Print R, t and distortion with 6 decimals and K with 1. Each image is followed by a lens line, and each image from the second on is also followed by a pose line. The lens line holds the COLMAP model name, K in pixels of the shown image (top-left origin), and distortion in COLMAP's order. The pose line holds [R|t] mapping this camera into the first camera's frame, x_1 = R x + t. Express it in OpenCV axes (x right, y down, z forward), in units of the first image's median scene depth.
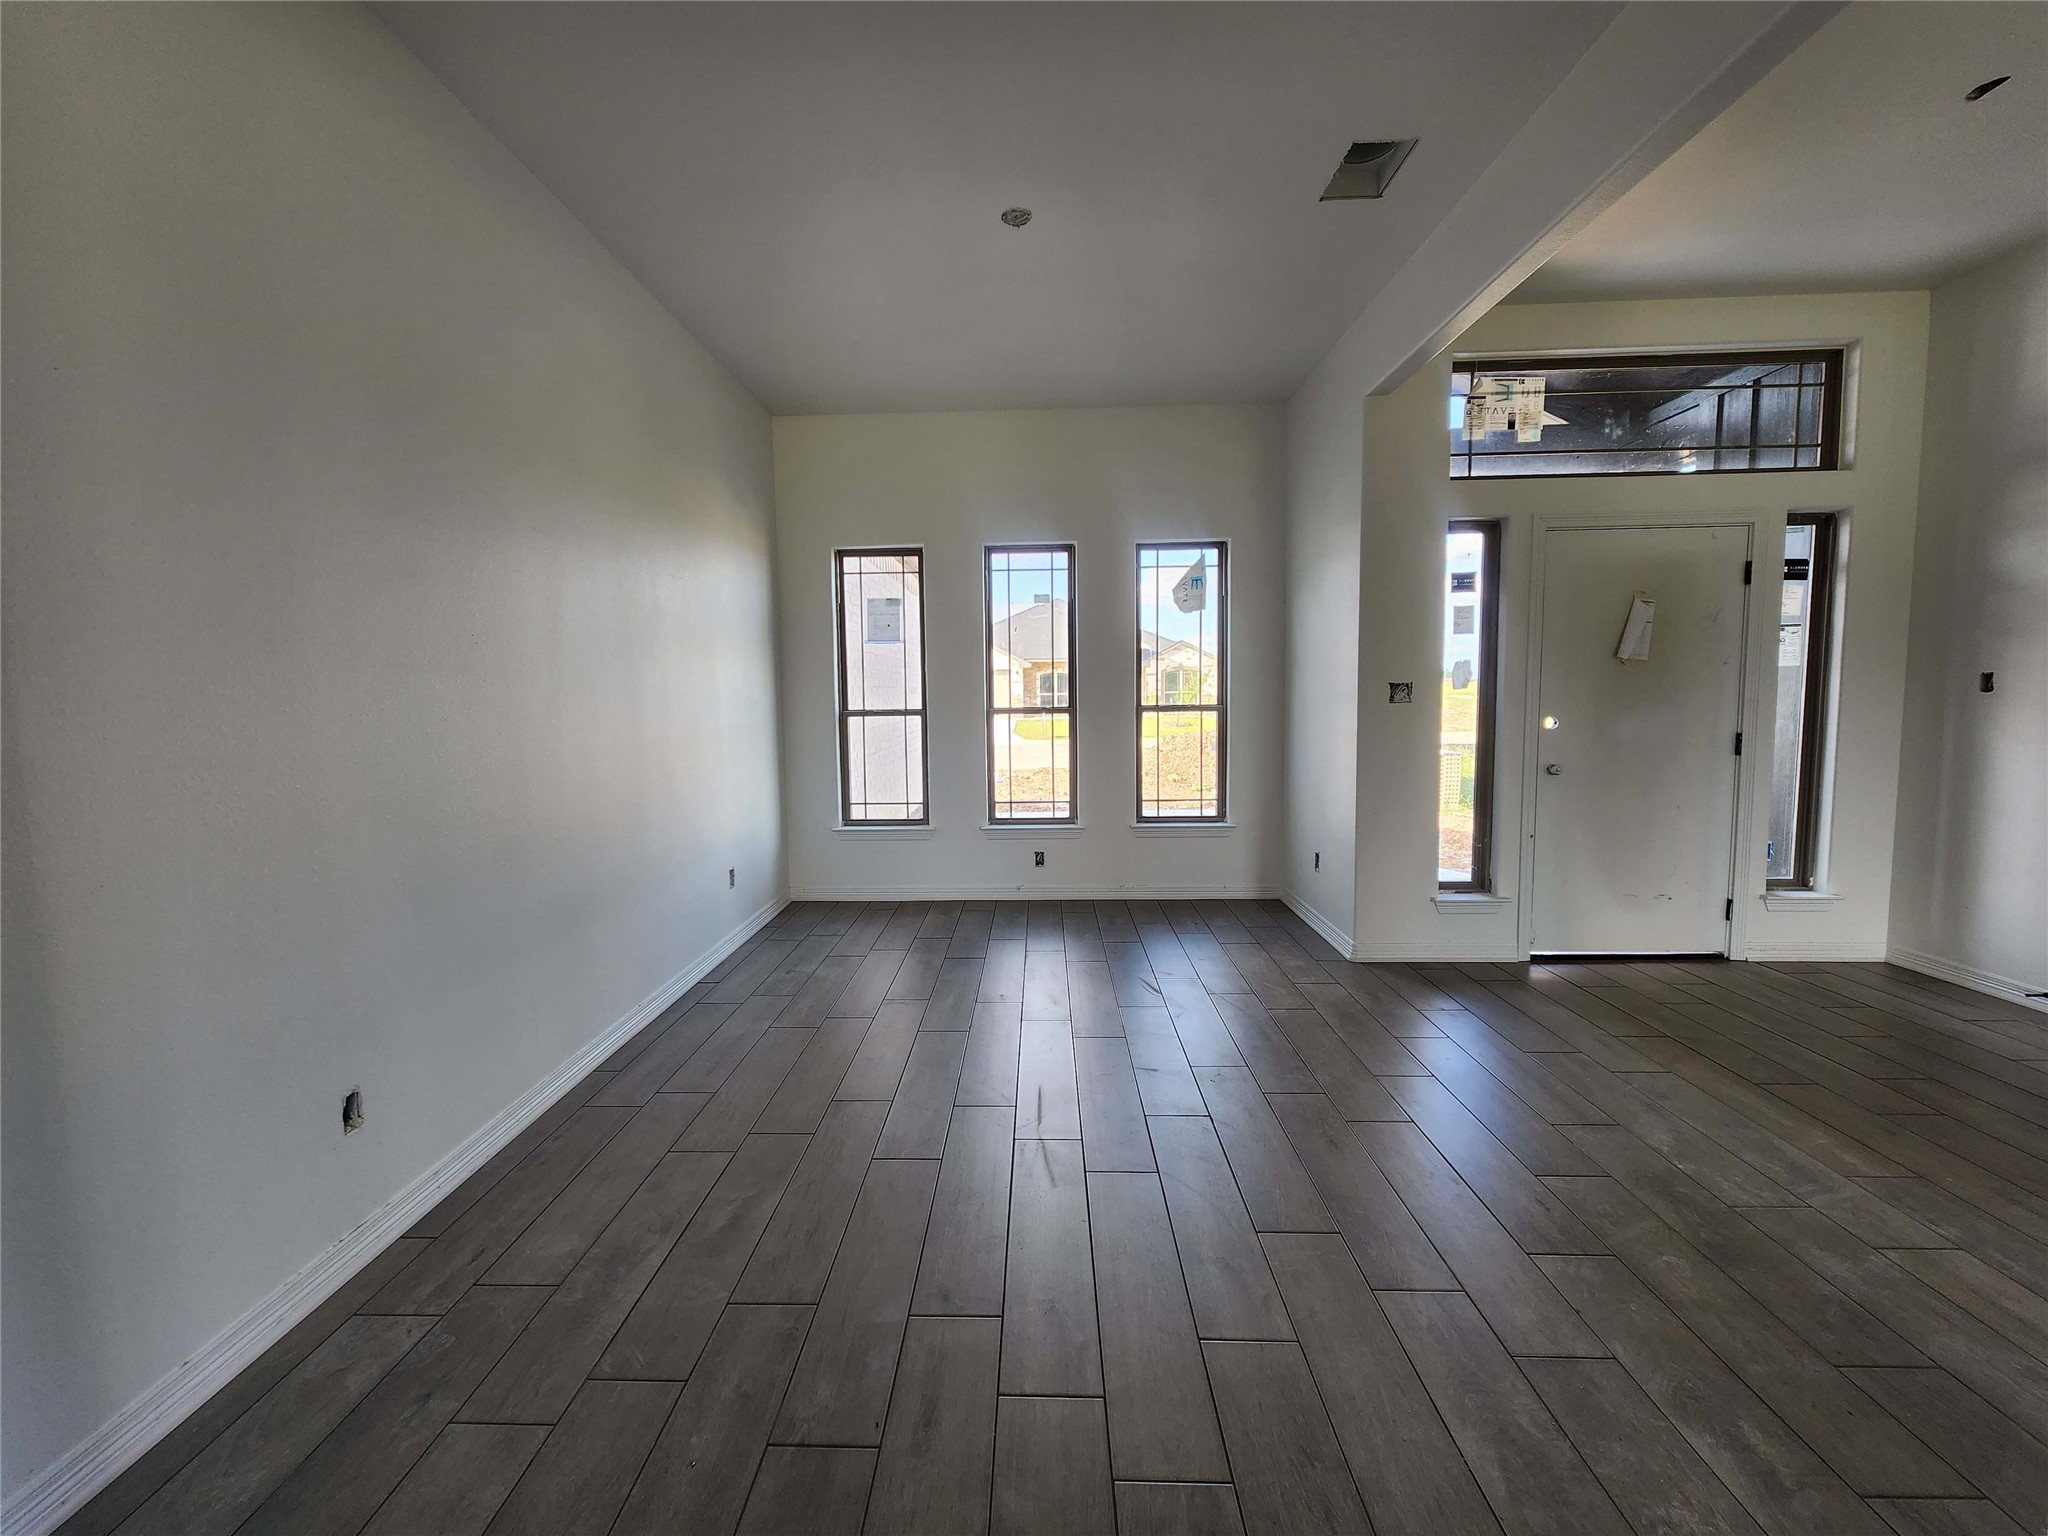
lens RADIAL K [[824.1, 0, 1001.8], [0, 824.1, 761.5], [0, 0, 1]] dist [0.002056, -0.001129]
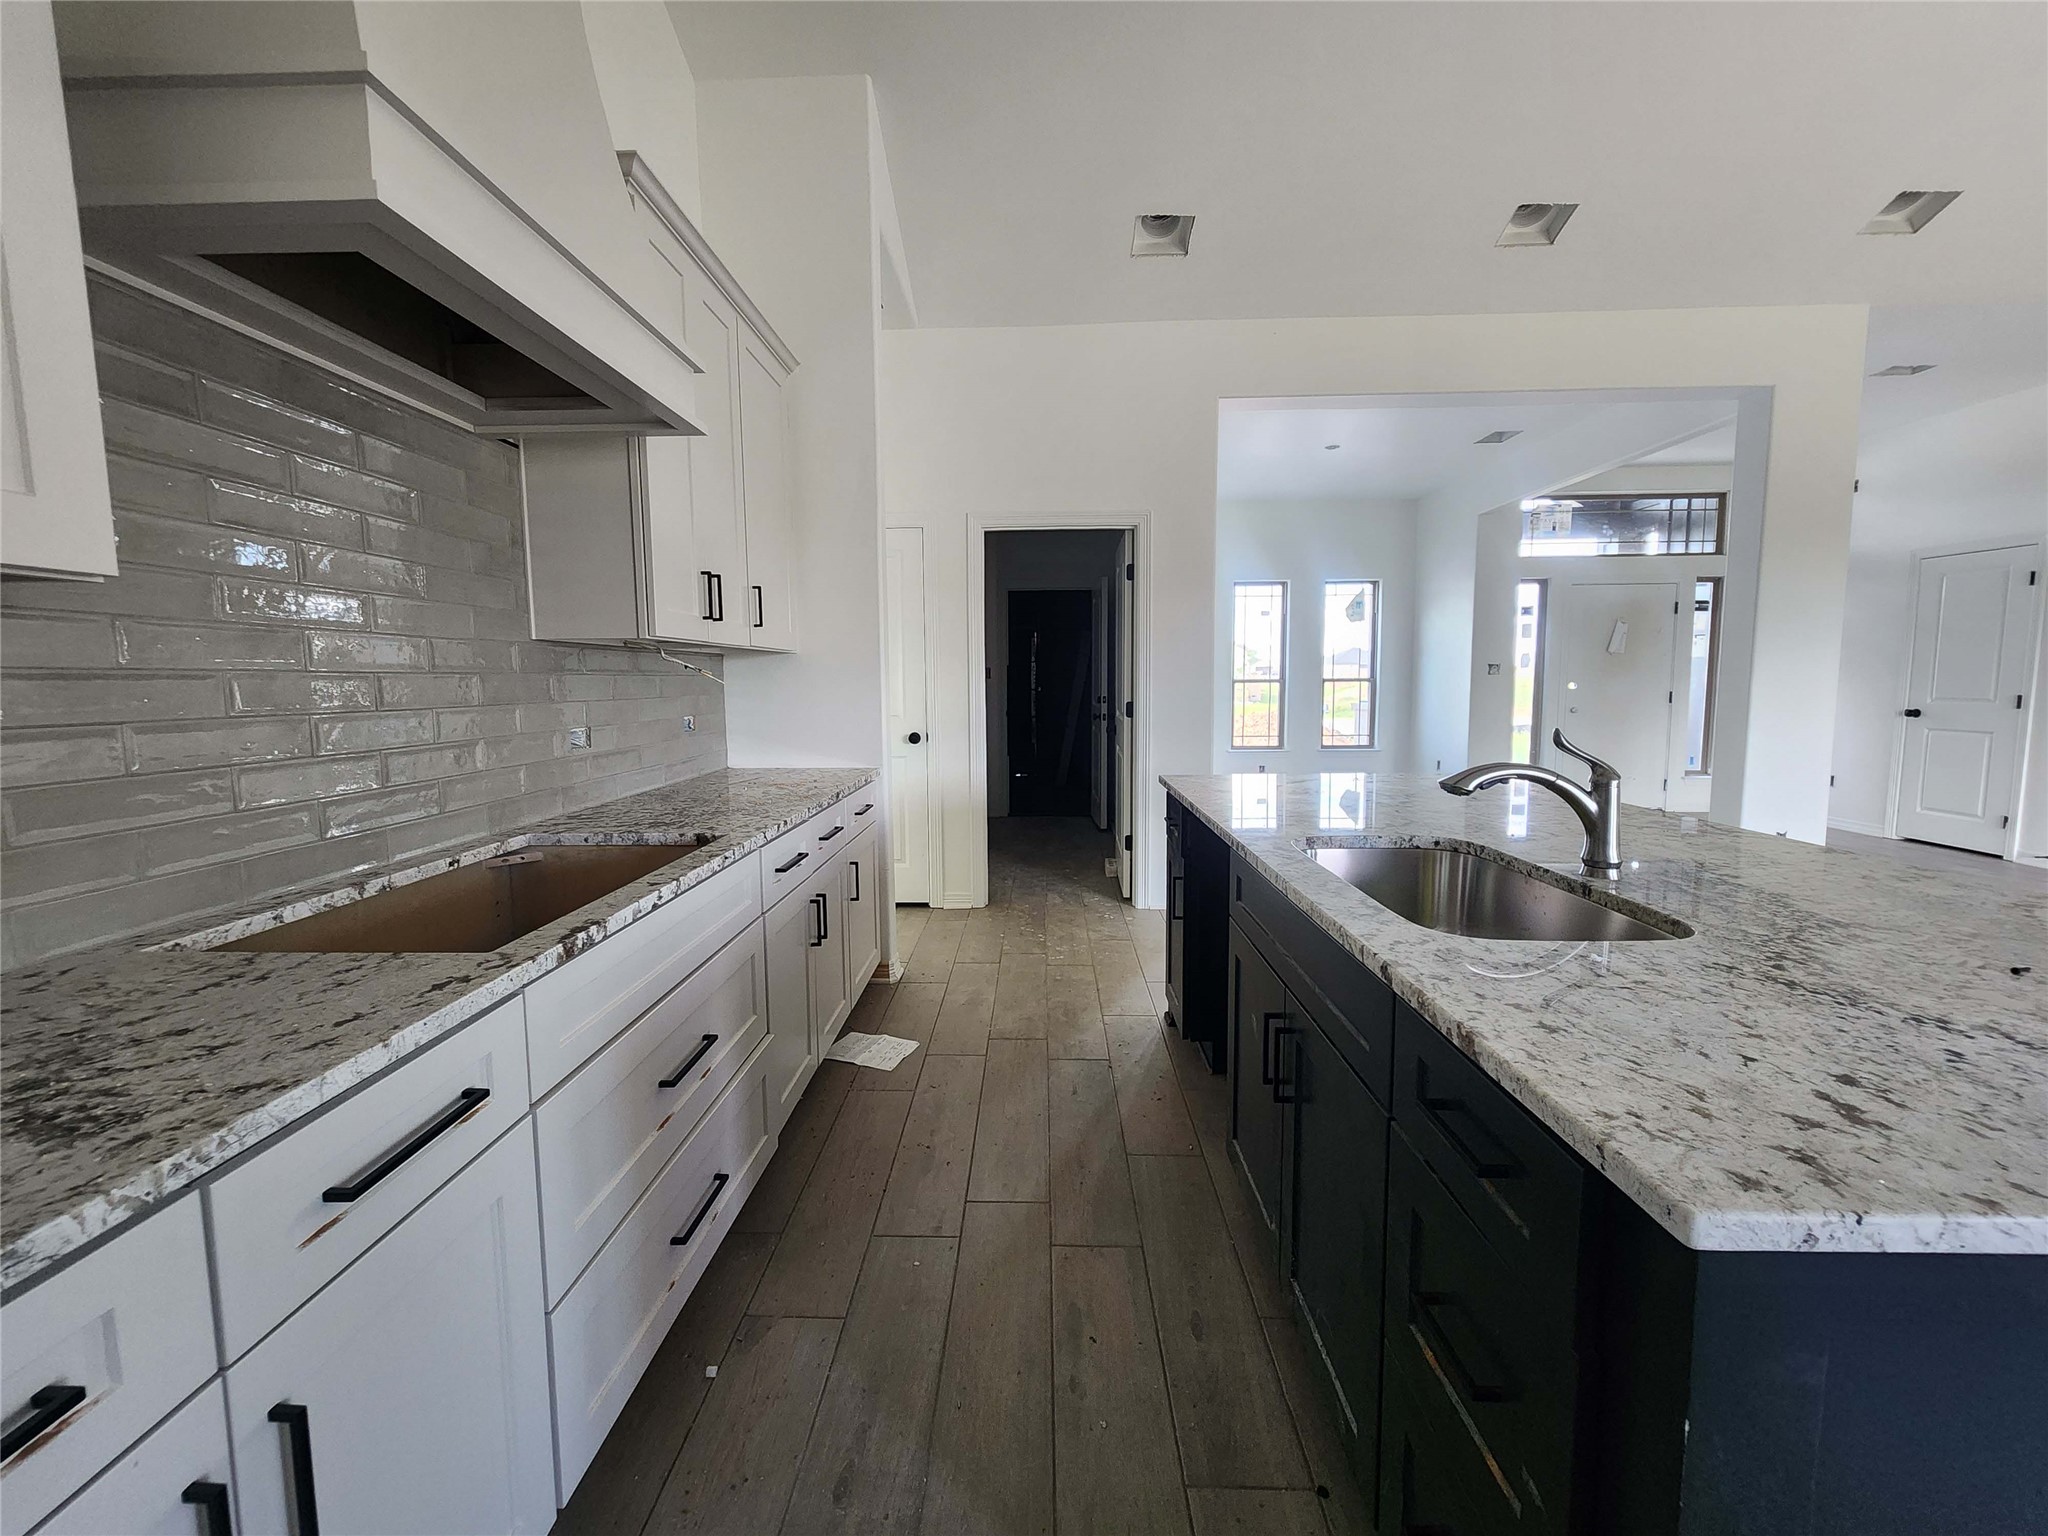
lens RADIAL K [[824.1, 0, 1008.2], [0, 824.1, 753.8], [0, 0, 1]] dist [0.002056, -0.001129]
pose [[0.999909, 0.005788, 0.012223, -0.642142], [-0.005869, 0.999961, 0.006577, 0.102412], [-0.012185, -0.006648, 0.999904, -0.863858]]
